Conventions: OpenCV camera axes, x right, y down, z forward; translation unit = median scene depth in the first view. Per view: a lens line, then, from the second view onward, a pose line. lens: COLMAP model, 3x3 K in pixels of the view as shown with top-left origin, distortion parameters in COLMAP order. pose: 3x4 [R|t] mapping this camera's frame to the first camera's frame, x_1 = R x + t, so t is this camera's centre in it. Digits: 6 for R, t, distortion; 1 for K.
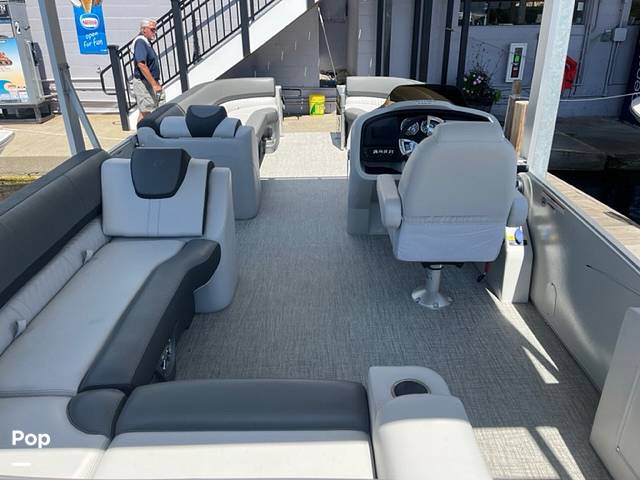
lens RADIAL K [[488.7, 0, 320.0], [0, 488.7, 240.0], [0, 0, 1]] dist [0.008663, -0.045008]
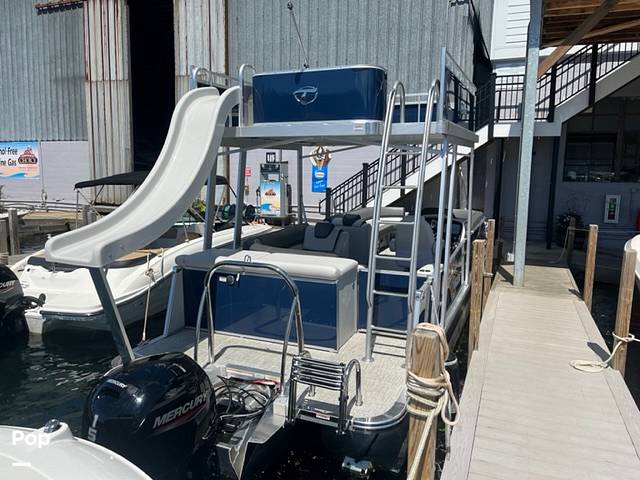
lens RADIAL K [[488.7, 0, 320.0], [0, 488.7, 240.0], [0, 0, 1]] dist [0.008663, -0.045008]
pose [[0.910618, 0.071037, -0.407097, 0.262047], [-0.178893, 0.955789, -0.233376, 0.186418], [0.372521, 0.285344, 0.883067, -0.487099]]
